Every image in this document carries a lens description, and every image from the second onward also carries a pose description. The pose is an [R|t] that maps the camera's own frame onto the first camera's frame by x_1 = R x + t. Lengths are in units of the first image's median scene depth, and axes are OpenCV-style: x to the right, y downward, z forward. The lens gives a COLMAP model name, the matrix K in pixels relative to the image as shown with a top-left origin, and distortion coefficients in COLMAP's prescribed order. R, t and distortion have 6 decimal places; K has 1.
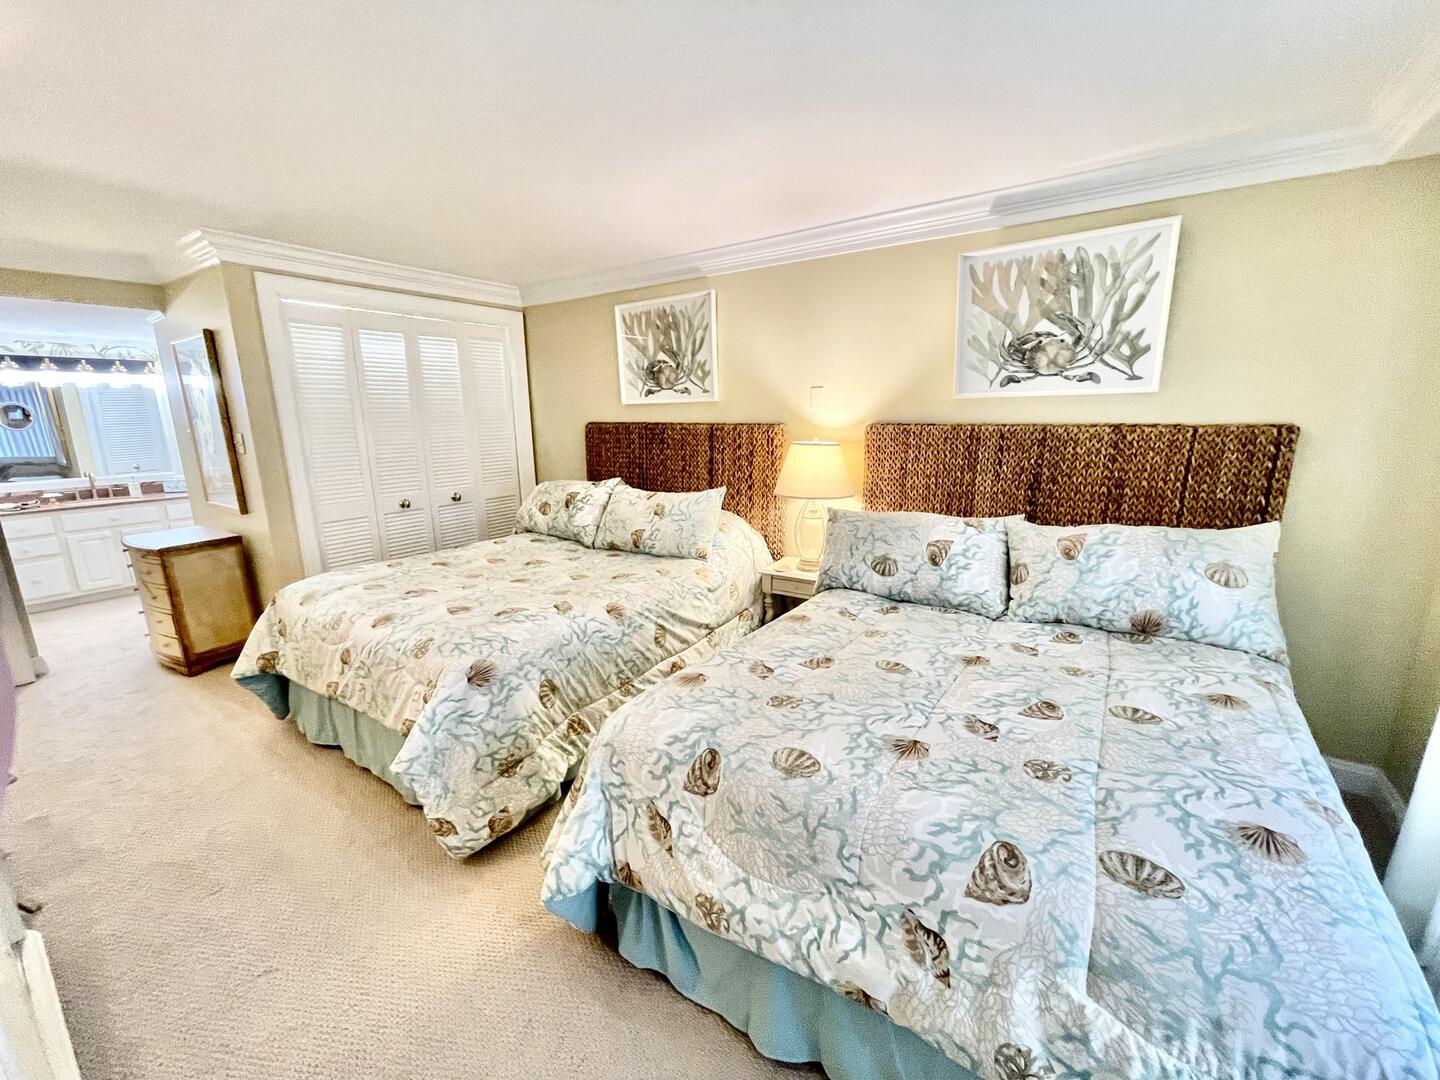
lens RADIAL K [[592.2, 0, 715.0], [0, 592.2, 515.6], [0, 0, 1]] dist [0.002594, 0.000265]
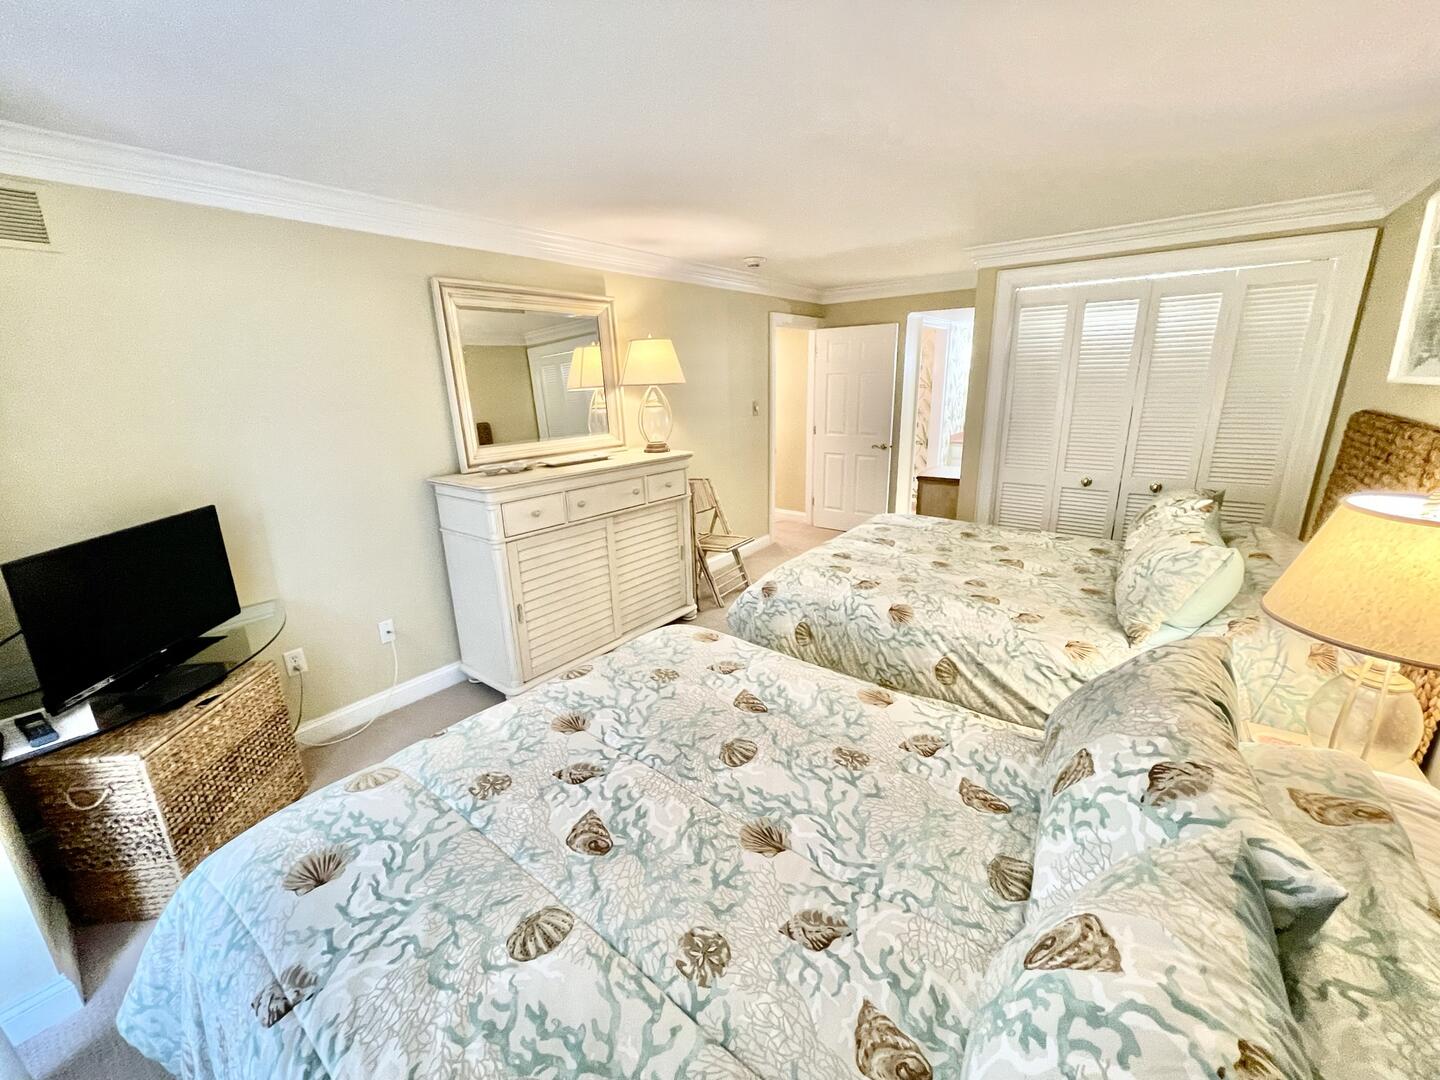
lens RADIAL K [[592.2, 0, 715.0], [0, 592.2, 515.6], [0, 0, 1]] dist [0.002594, 0.000265]
pose [[-0.060087, 0.242142, -0.968378, 0.504747], [-0.151139, 0.956739, 0.248610, -0.126374], [0.986685, 0.161298, -0.020891, 0.464496]]
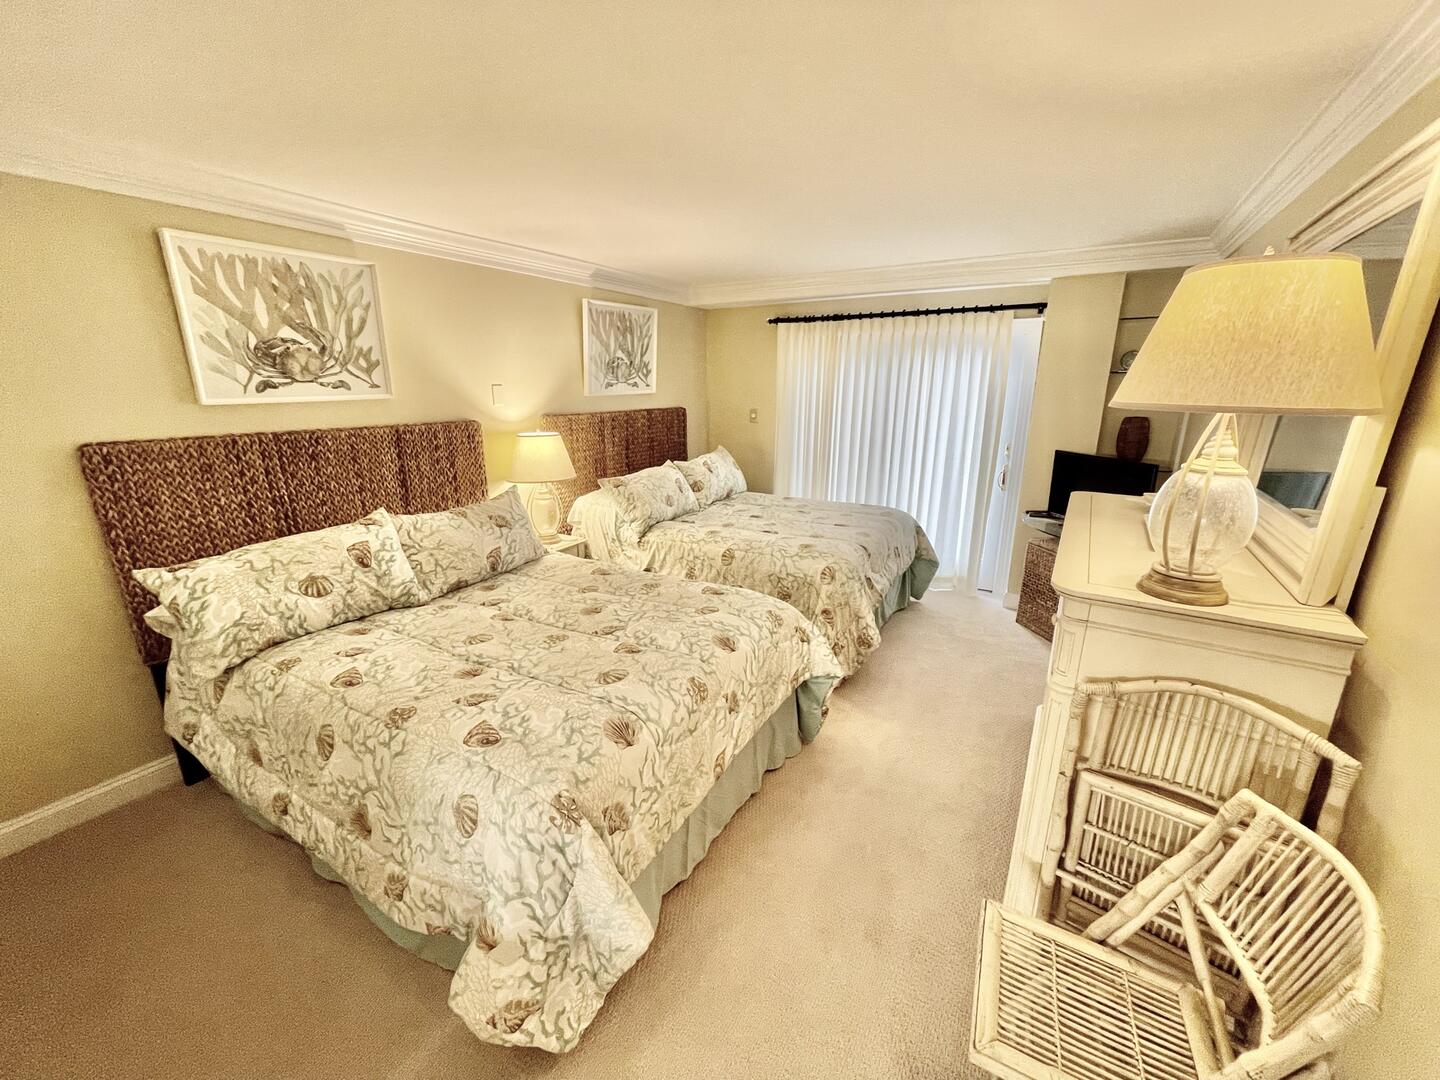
lens RADIAL K [[571.2, 0, 720.0], [0, 571.2, 540.0], [0, 0, 1]] dist [-0.015702, 0.000126]
pose [[-0.063791, -0.231468, 0.970749, -0.858572], [0.207212, 0.948459, 0.239769, -0.100961], [-0.976214, 0.216446, -0.012540, 0.606991]]
